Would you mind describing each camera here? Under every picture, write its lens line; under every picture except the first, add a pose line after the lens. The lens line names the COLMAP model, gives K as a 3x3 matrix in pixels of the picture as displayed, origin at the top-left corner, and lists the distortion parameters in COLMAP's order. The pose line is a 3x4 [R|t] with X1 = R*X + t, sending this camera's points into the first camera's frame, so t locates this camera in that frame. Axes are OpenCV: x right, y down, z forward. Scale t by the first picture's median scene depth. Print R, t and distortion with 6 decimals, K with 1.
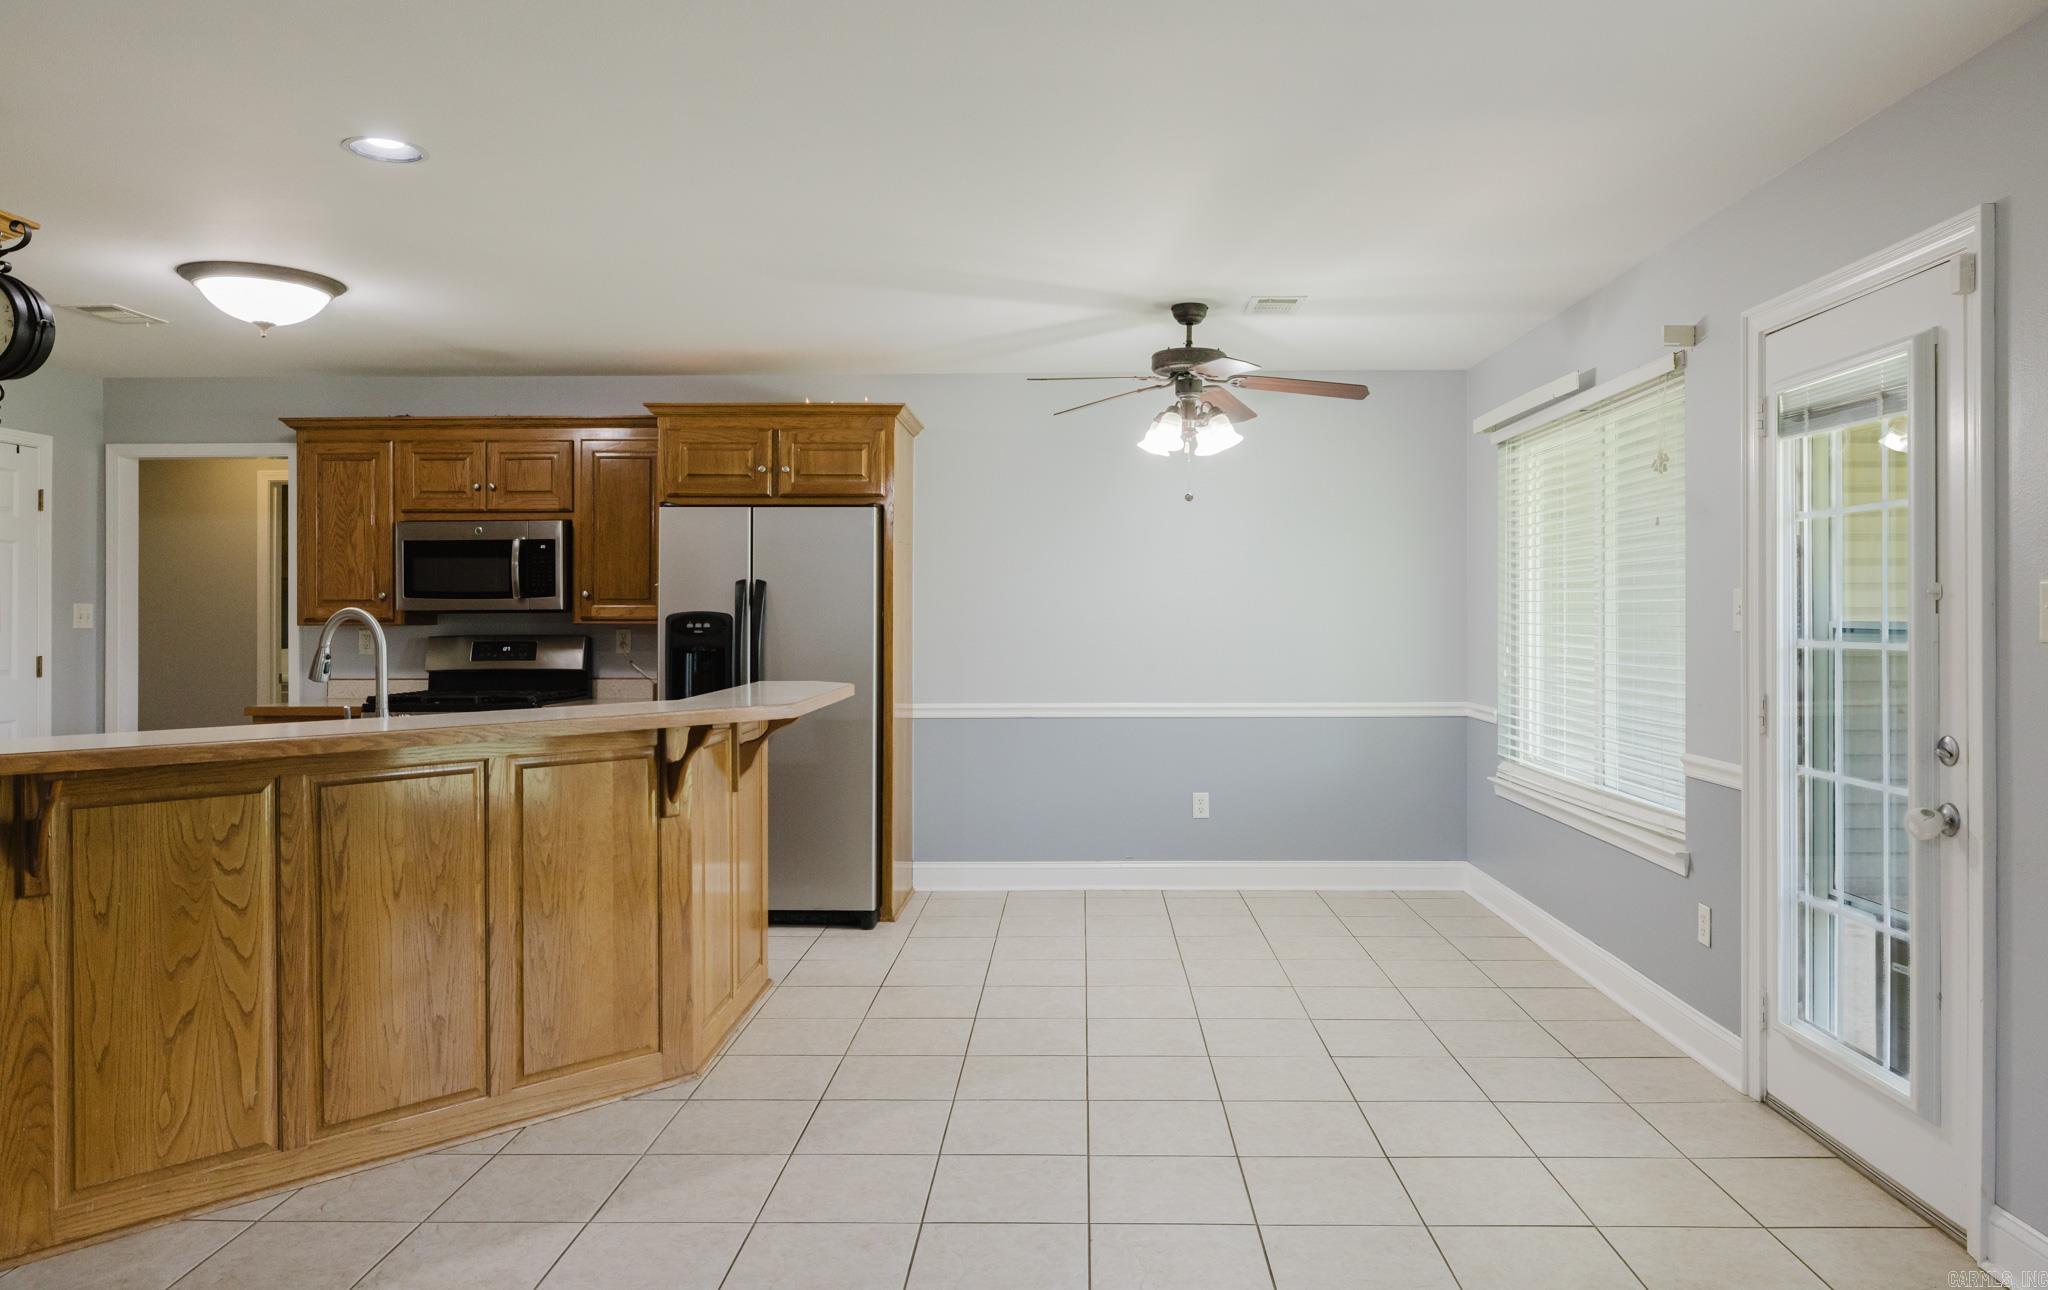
lens RADIAL K [[1325.6, 0, 1072.7], [0, 1325.6, 587.7], [0, 0, 1]] dist [-0.007587, 0.005844]
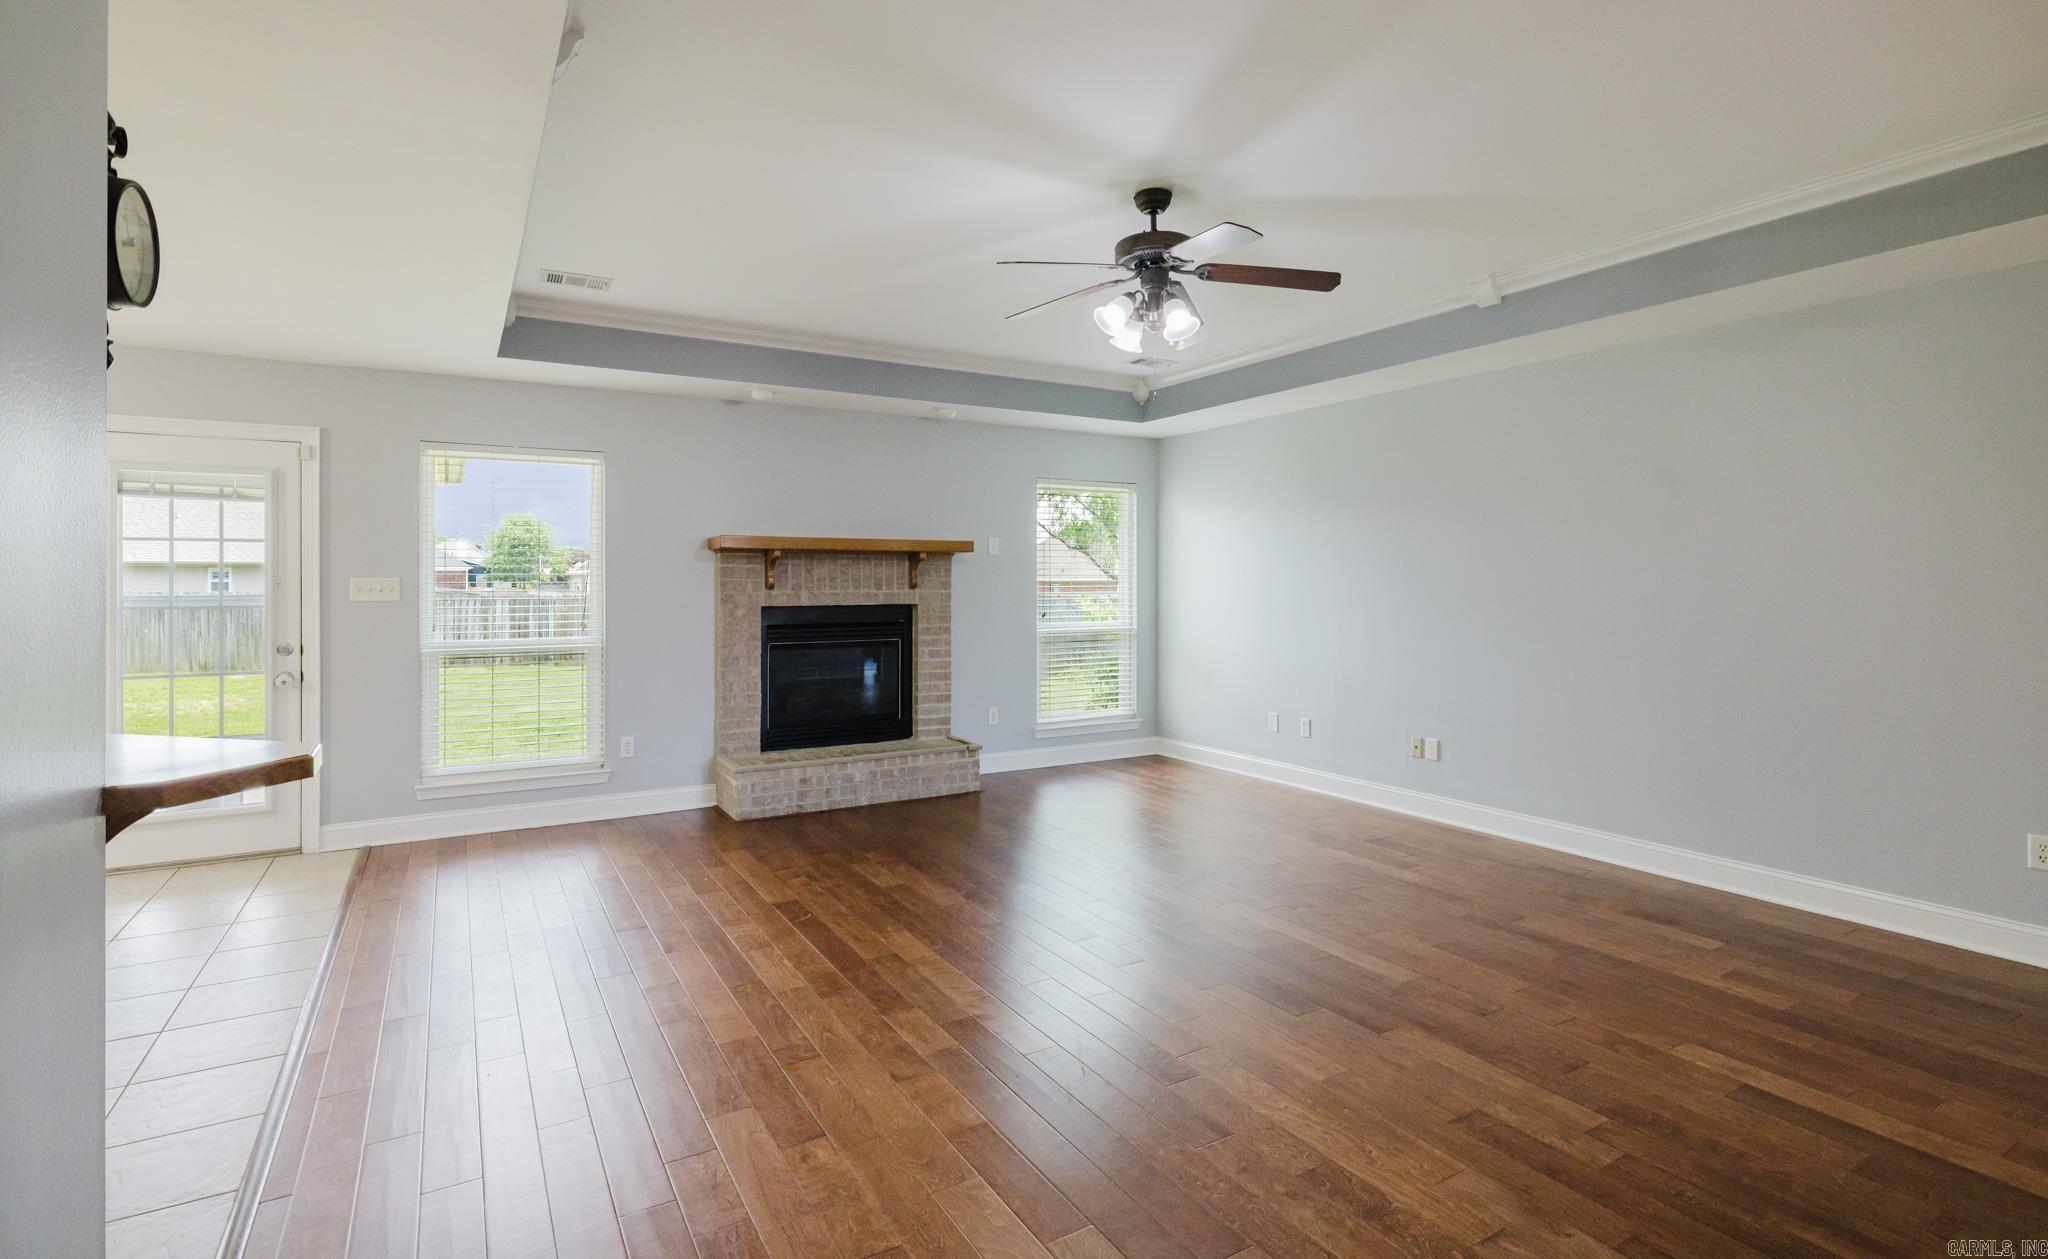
lens RADIAL K [[983.4, 0, 1029.0], [0, 983.4, 566.3], [0, 0, 1]] dist [-0.005258, -0.000111]
pose [[-0.515292, 0.018442, 0.856816, -0.836098], [-0.011883, 0.999519, -0.028659, 0.005257], [-0.856932, -0.024949, -0.514825, 0.421397]]
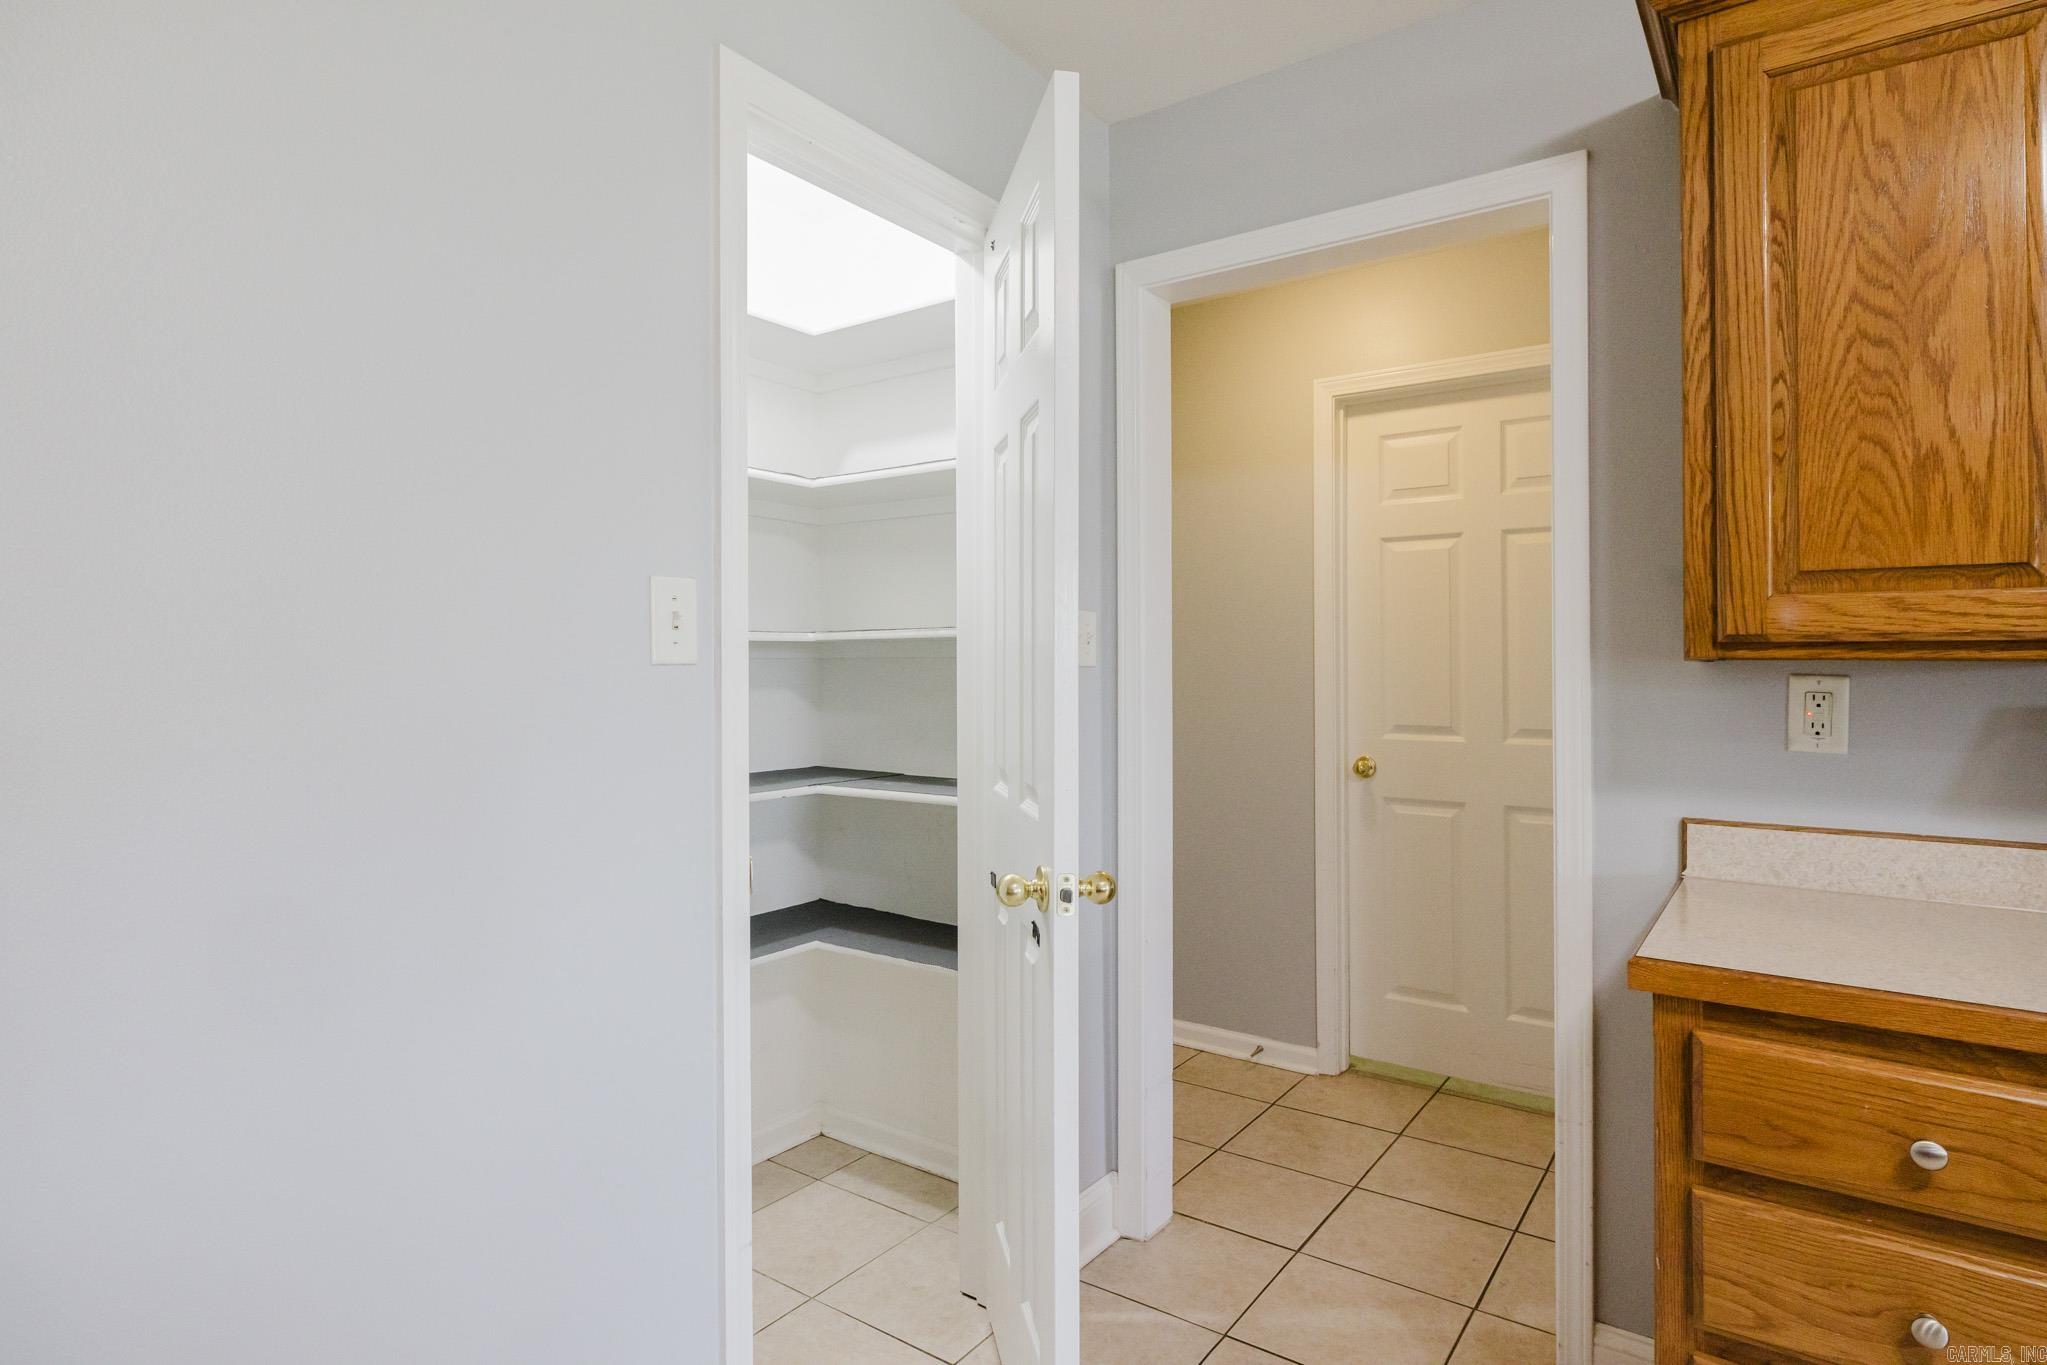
lens RADIAL K [[1092.5, 0, 1027.8], [0, 1092.5, 669.7], [0, 0, 1]] dist [-0.001241, -0.001219]
pose [[0.819163, 0.006888, -0.573519, -0.676612], [0.008589, 0.999668, 0.024274, 0.027915], [0.573496, -0.024810, 0.818833, 0.841748]]
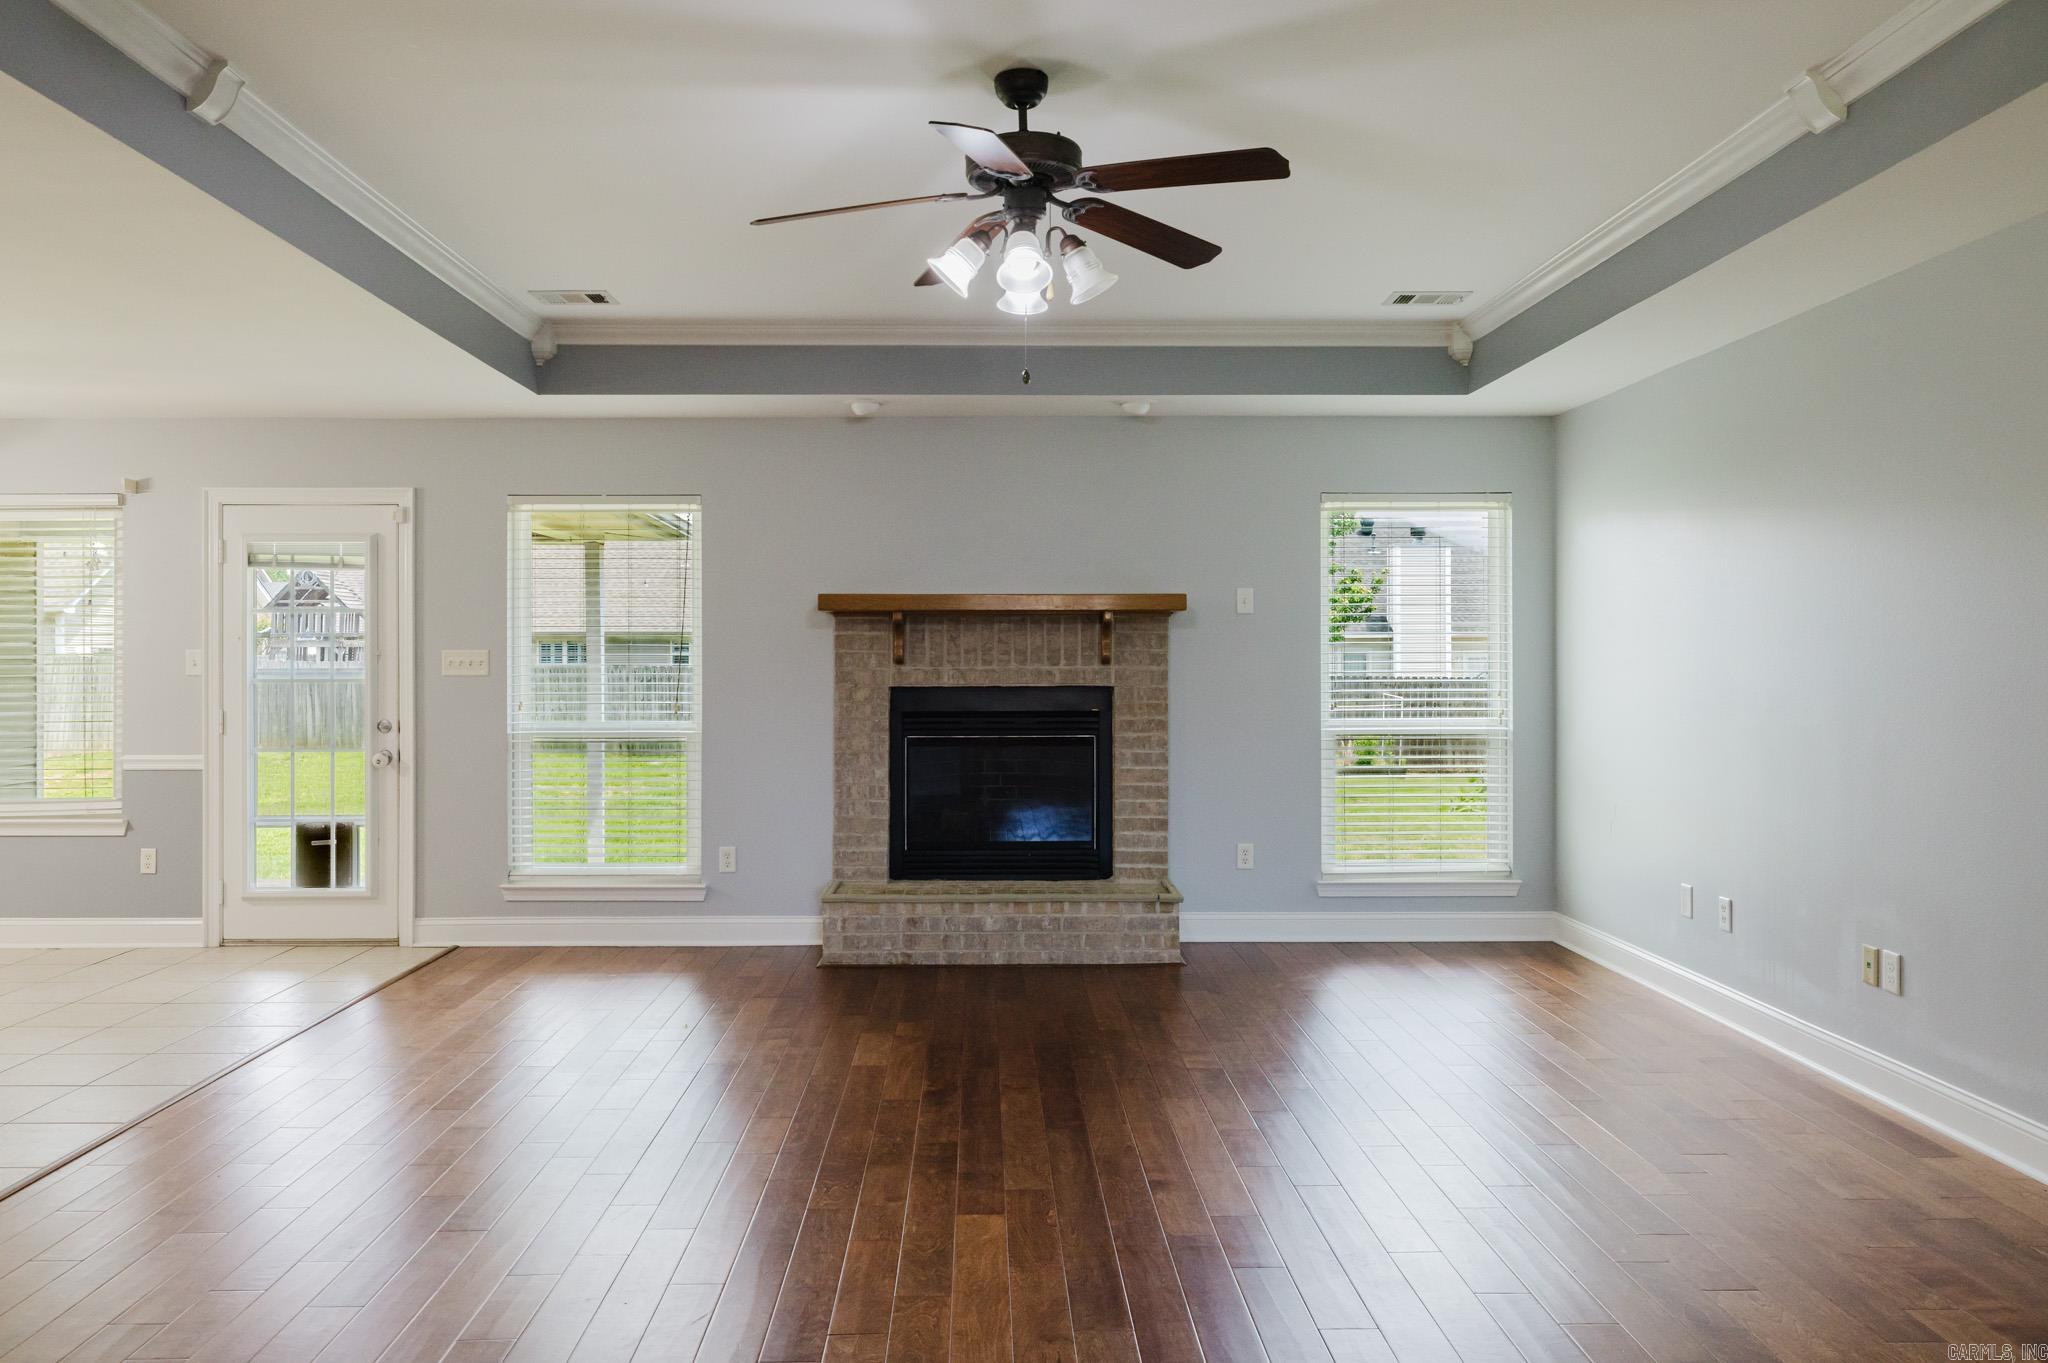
lens RADIAL K [[1444.8, 0, 995.2], [0, 1444.8, 620.3], [0, 0, 1]] dist [-0.002052, 0.003149]
pose [[-0.012956, 0.028163, 0.999519, -0.971848], [-0.016414, 0.999463, -0.028374, -0.001125], [-0.999781, -0.016774, -0.012487, 0.007003]]
